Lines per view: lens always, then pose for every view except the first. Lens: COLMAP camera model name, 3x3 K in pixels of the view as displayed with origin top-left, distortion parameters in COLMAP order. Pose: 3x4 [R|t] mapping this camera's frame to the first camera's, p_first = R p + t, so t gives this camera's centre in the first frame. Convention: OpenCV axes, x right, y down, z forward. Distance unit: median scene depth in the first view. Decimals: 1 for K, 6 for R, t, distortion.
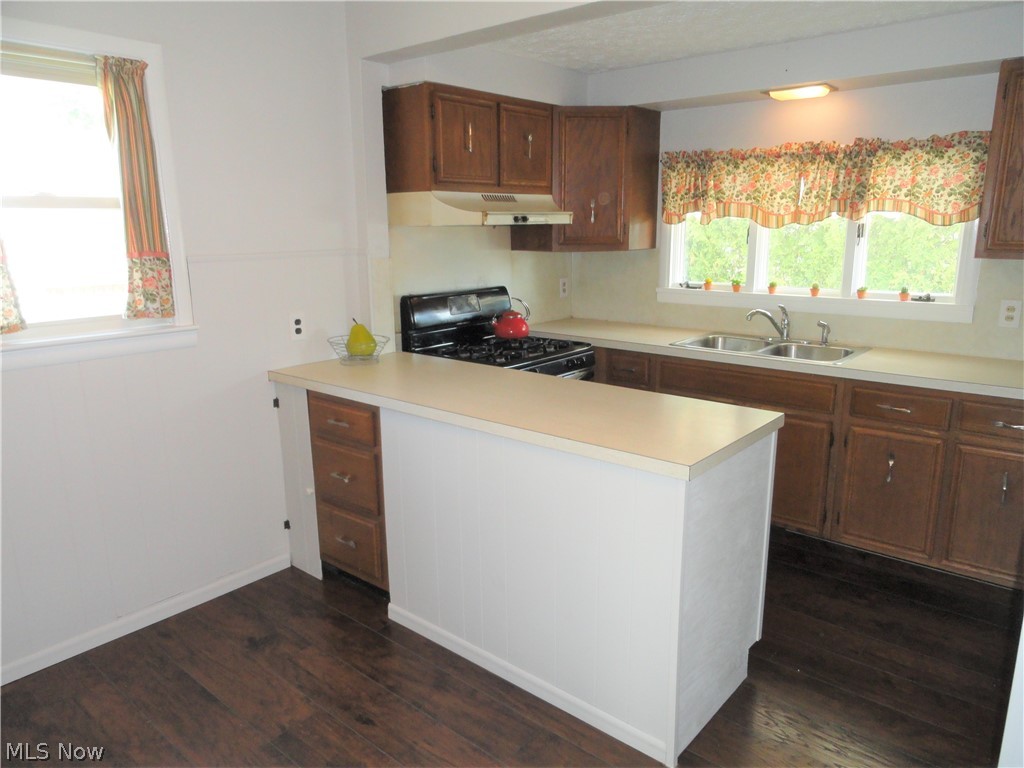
lens RADIAL K [[715.7, 0, 517.7], [0, 715.7, 383.2], [0, 0, 1]] dist [-0.004378, 0.000463]
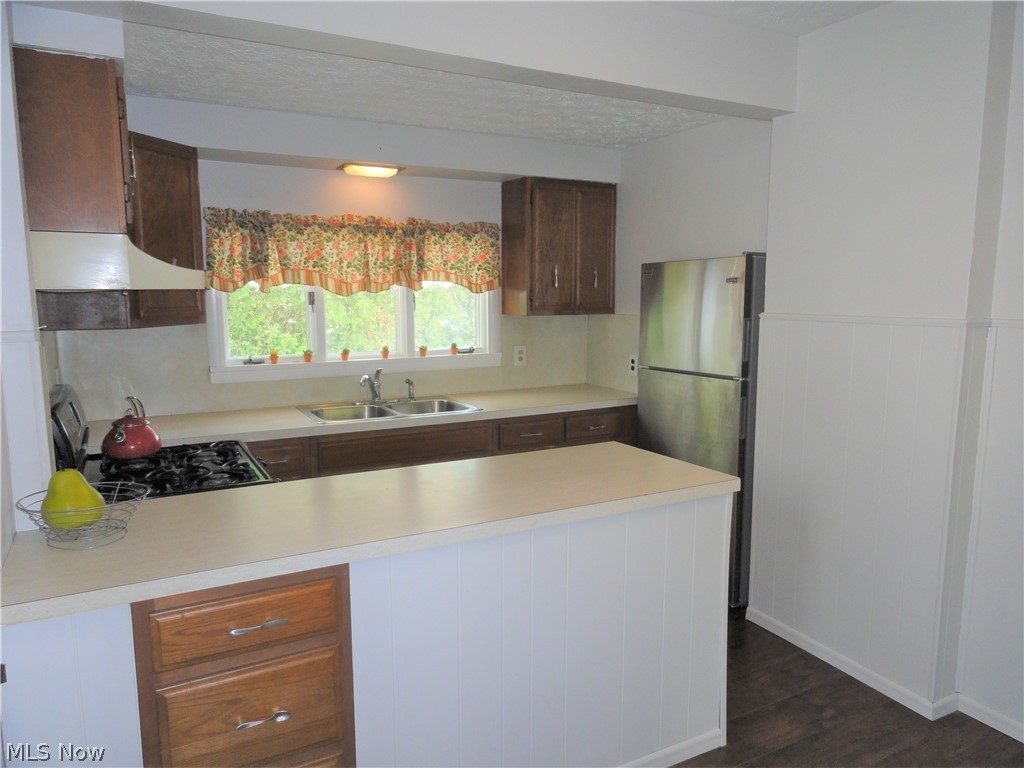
lens RADIAL K [[720.3, 0, 513.3], [0, 720.3, 389.3], [0, 0, 1]] dist [0.041385, 0.000035]
pose [[0.372649, -0.123413, 0.919729, -0.539887], [0.204519, 0.977669, 0.048323, -0.092528], [-0.905154, 0.170094, 0.389568, 0.427892]]
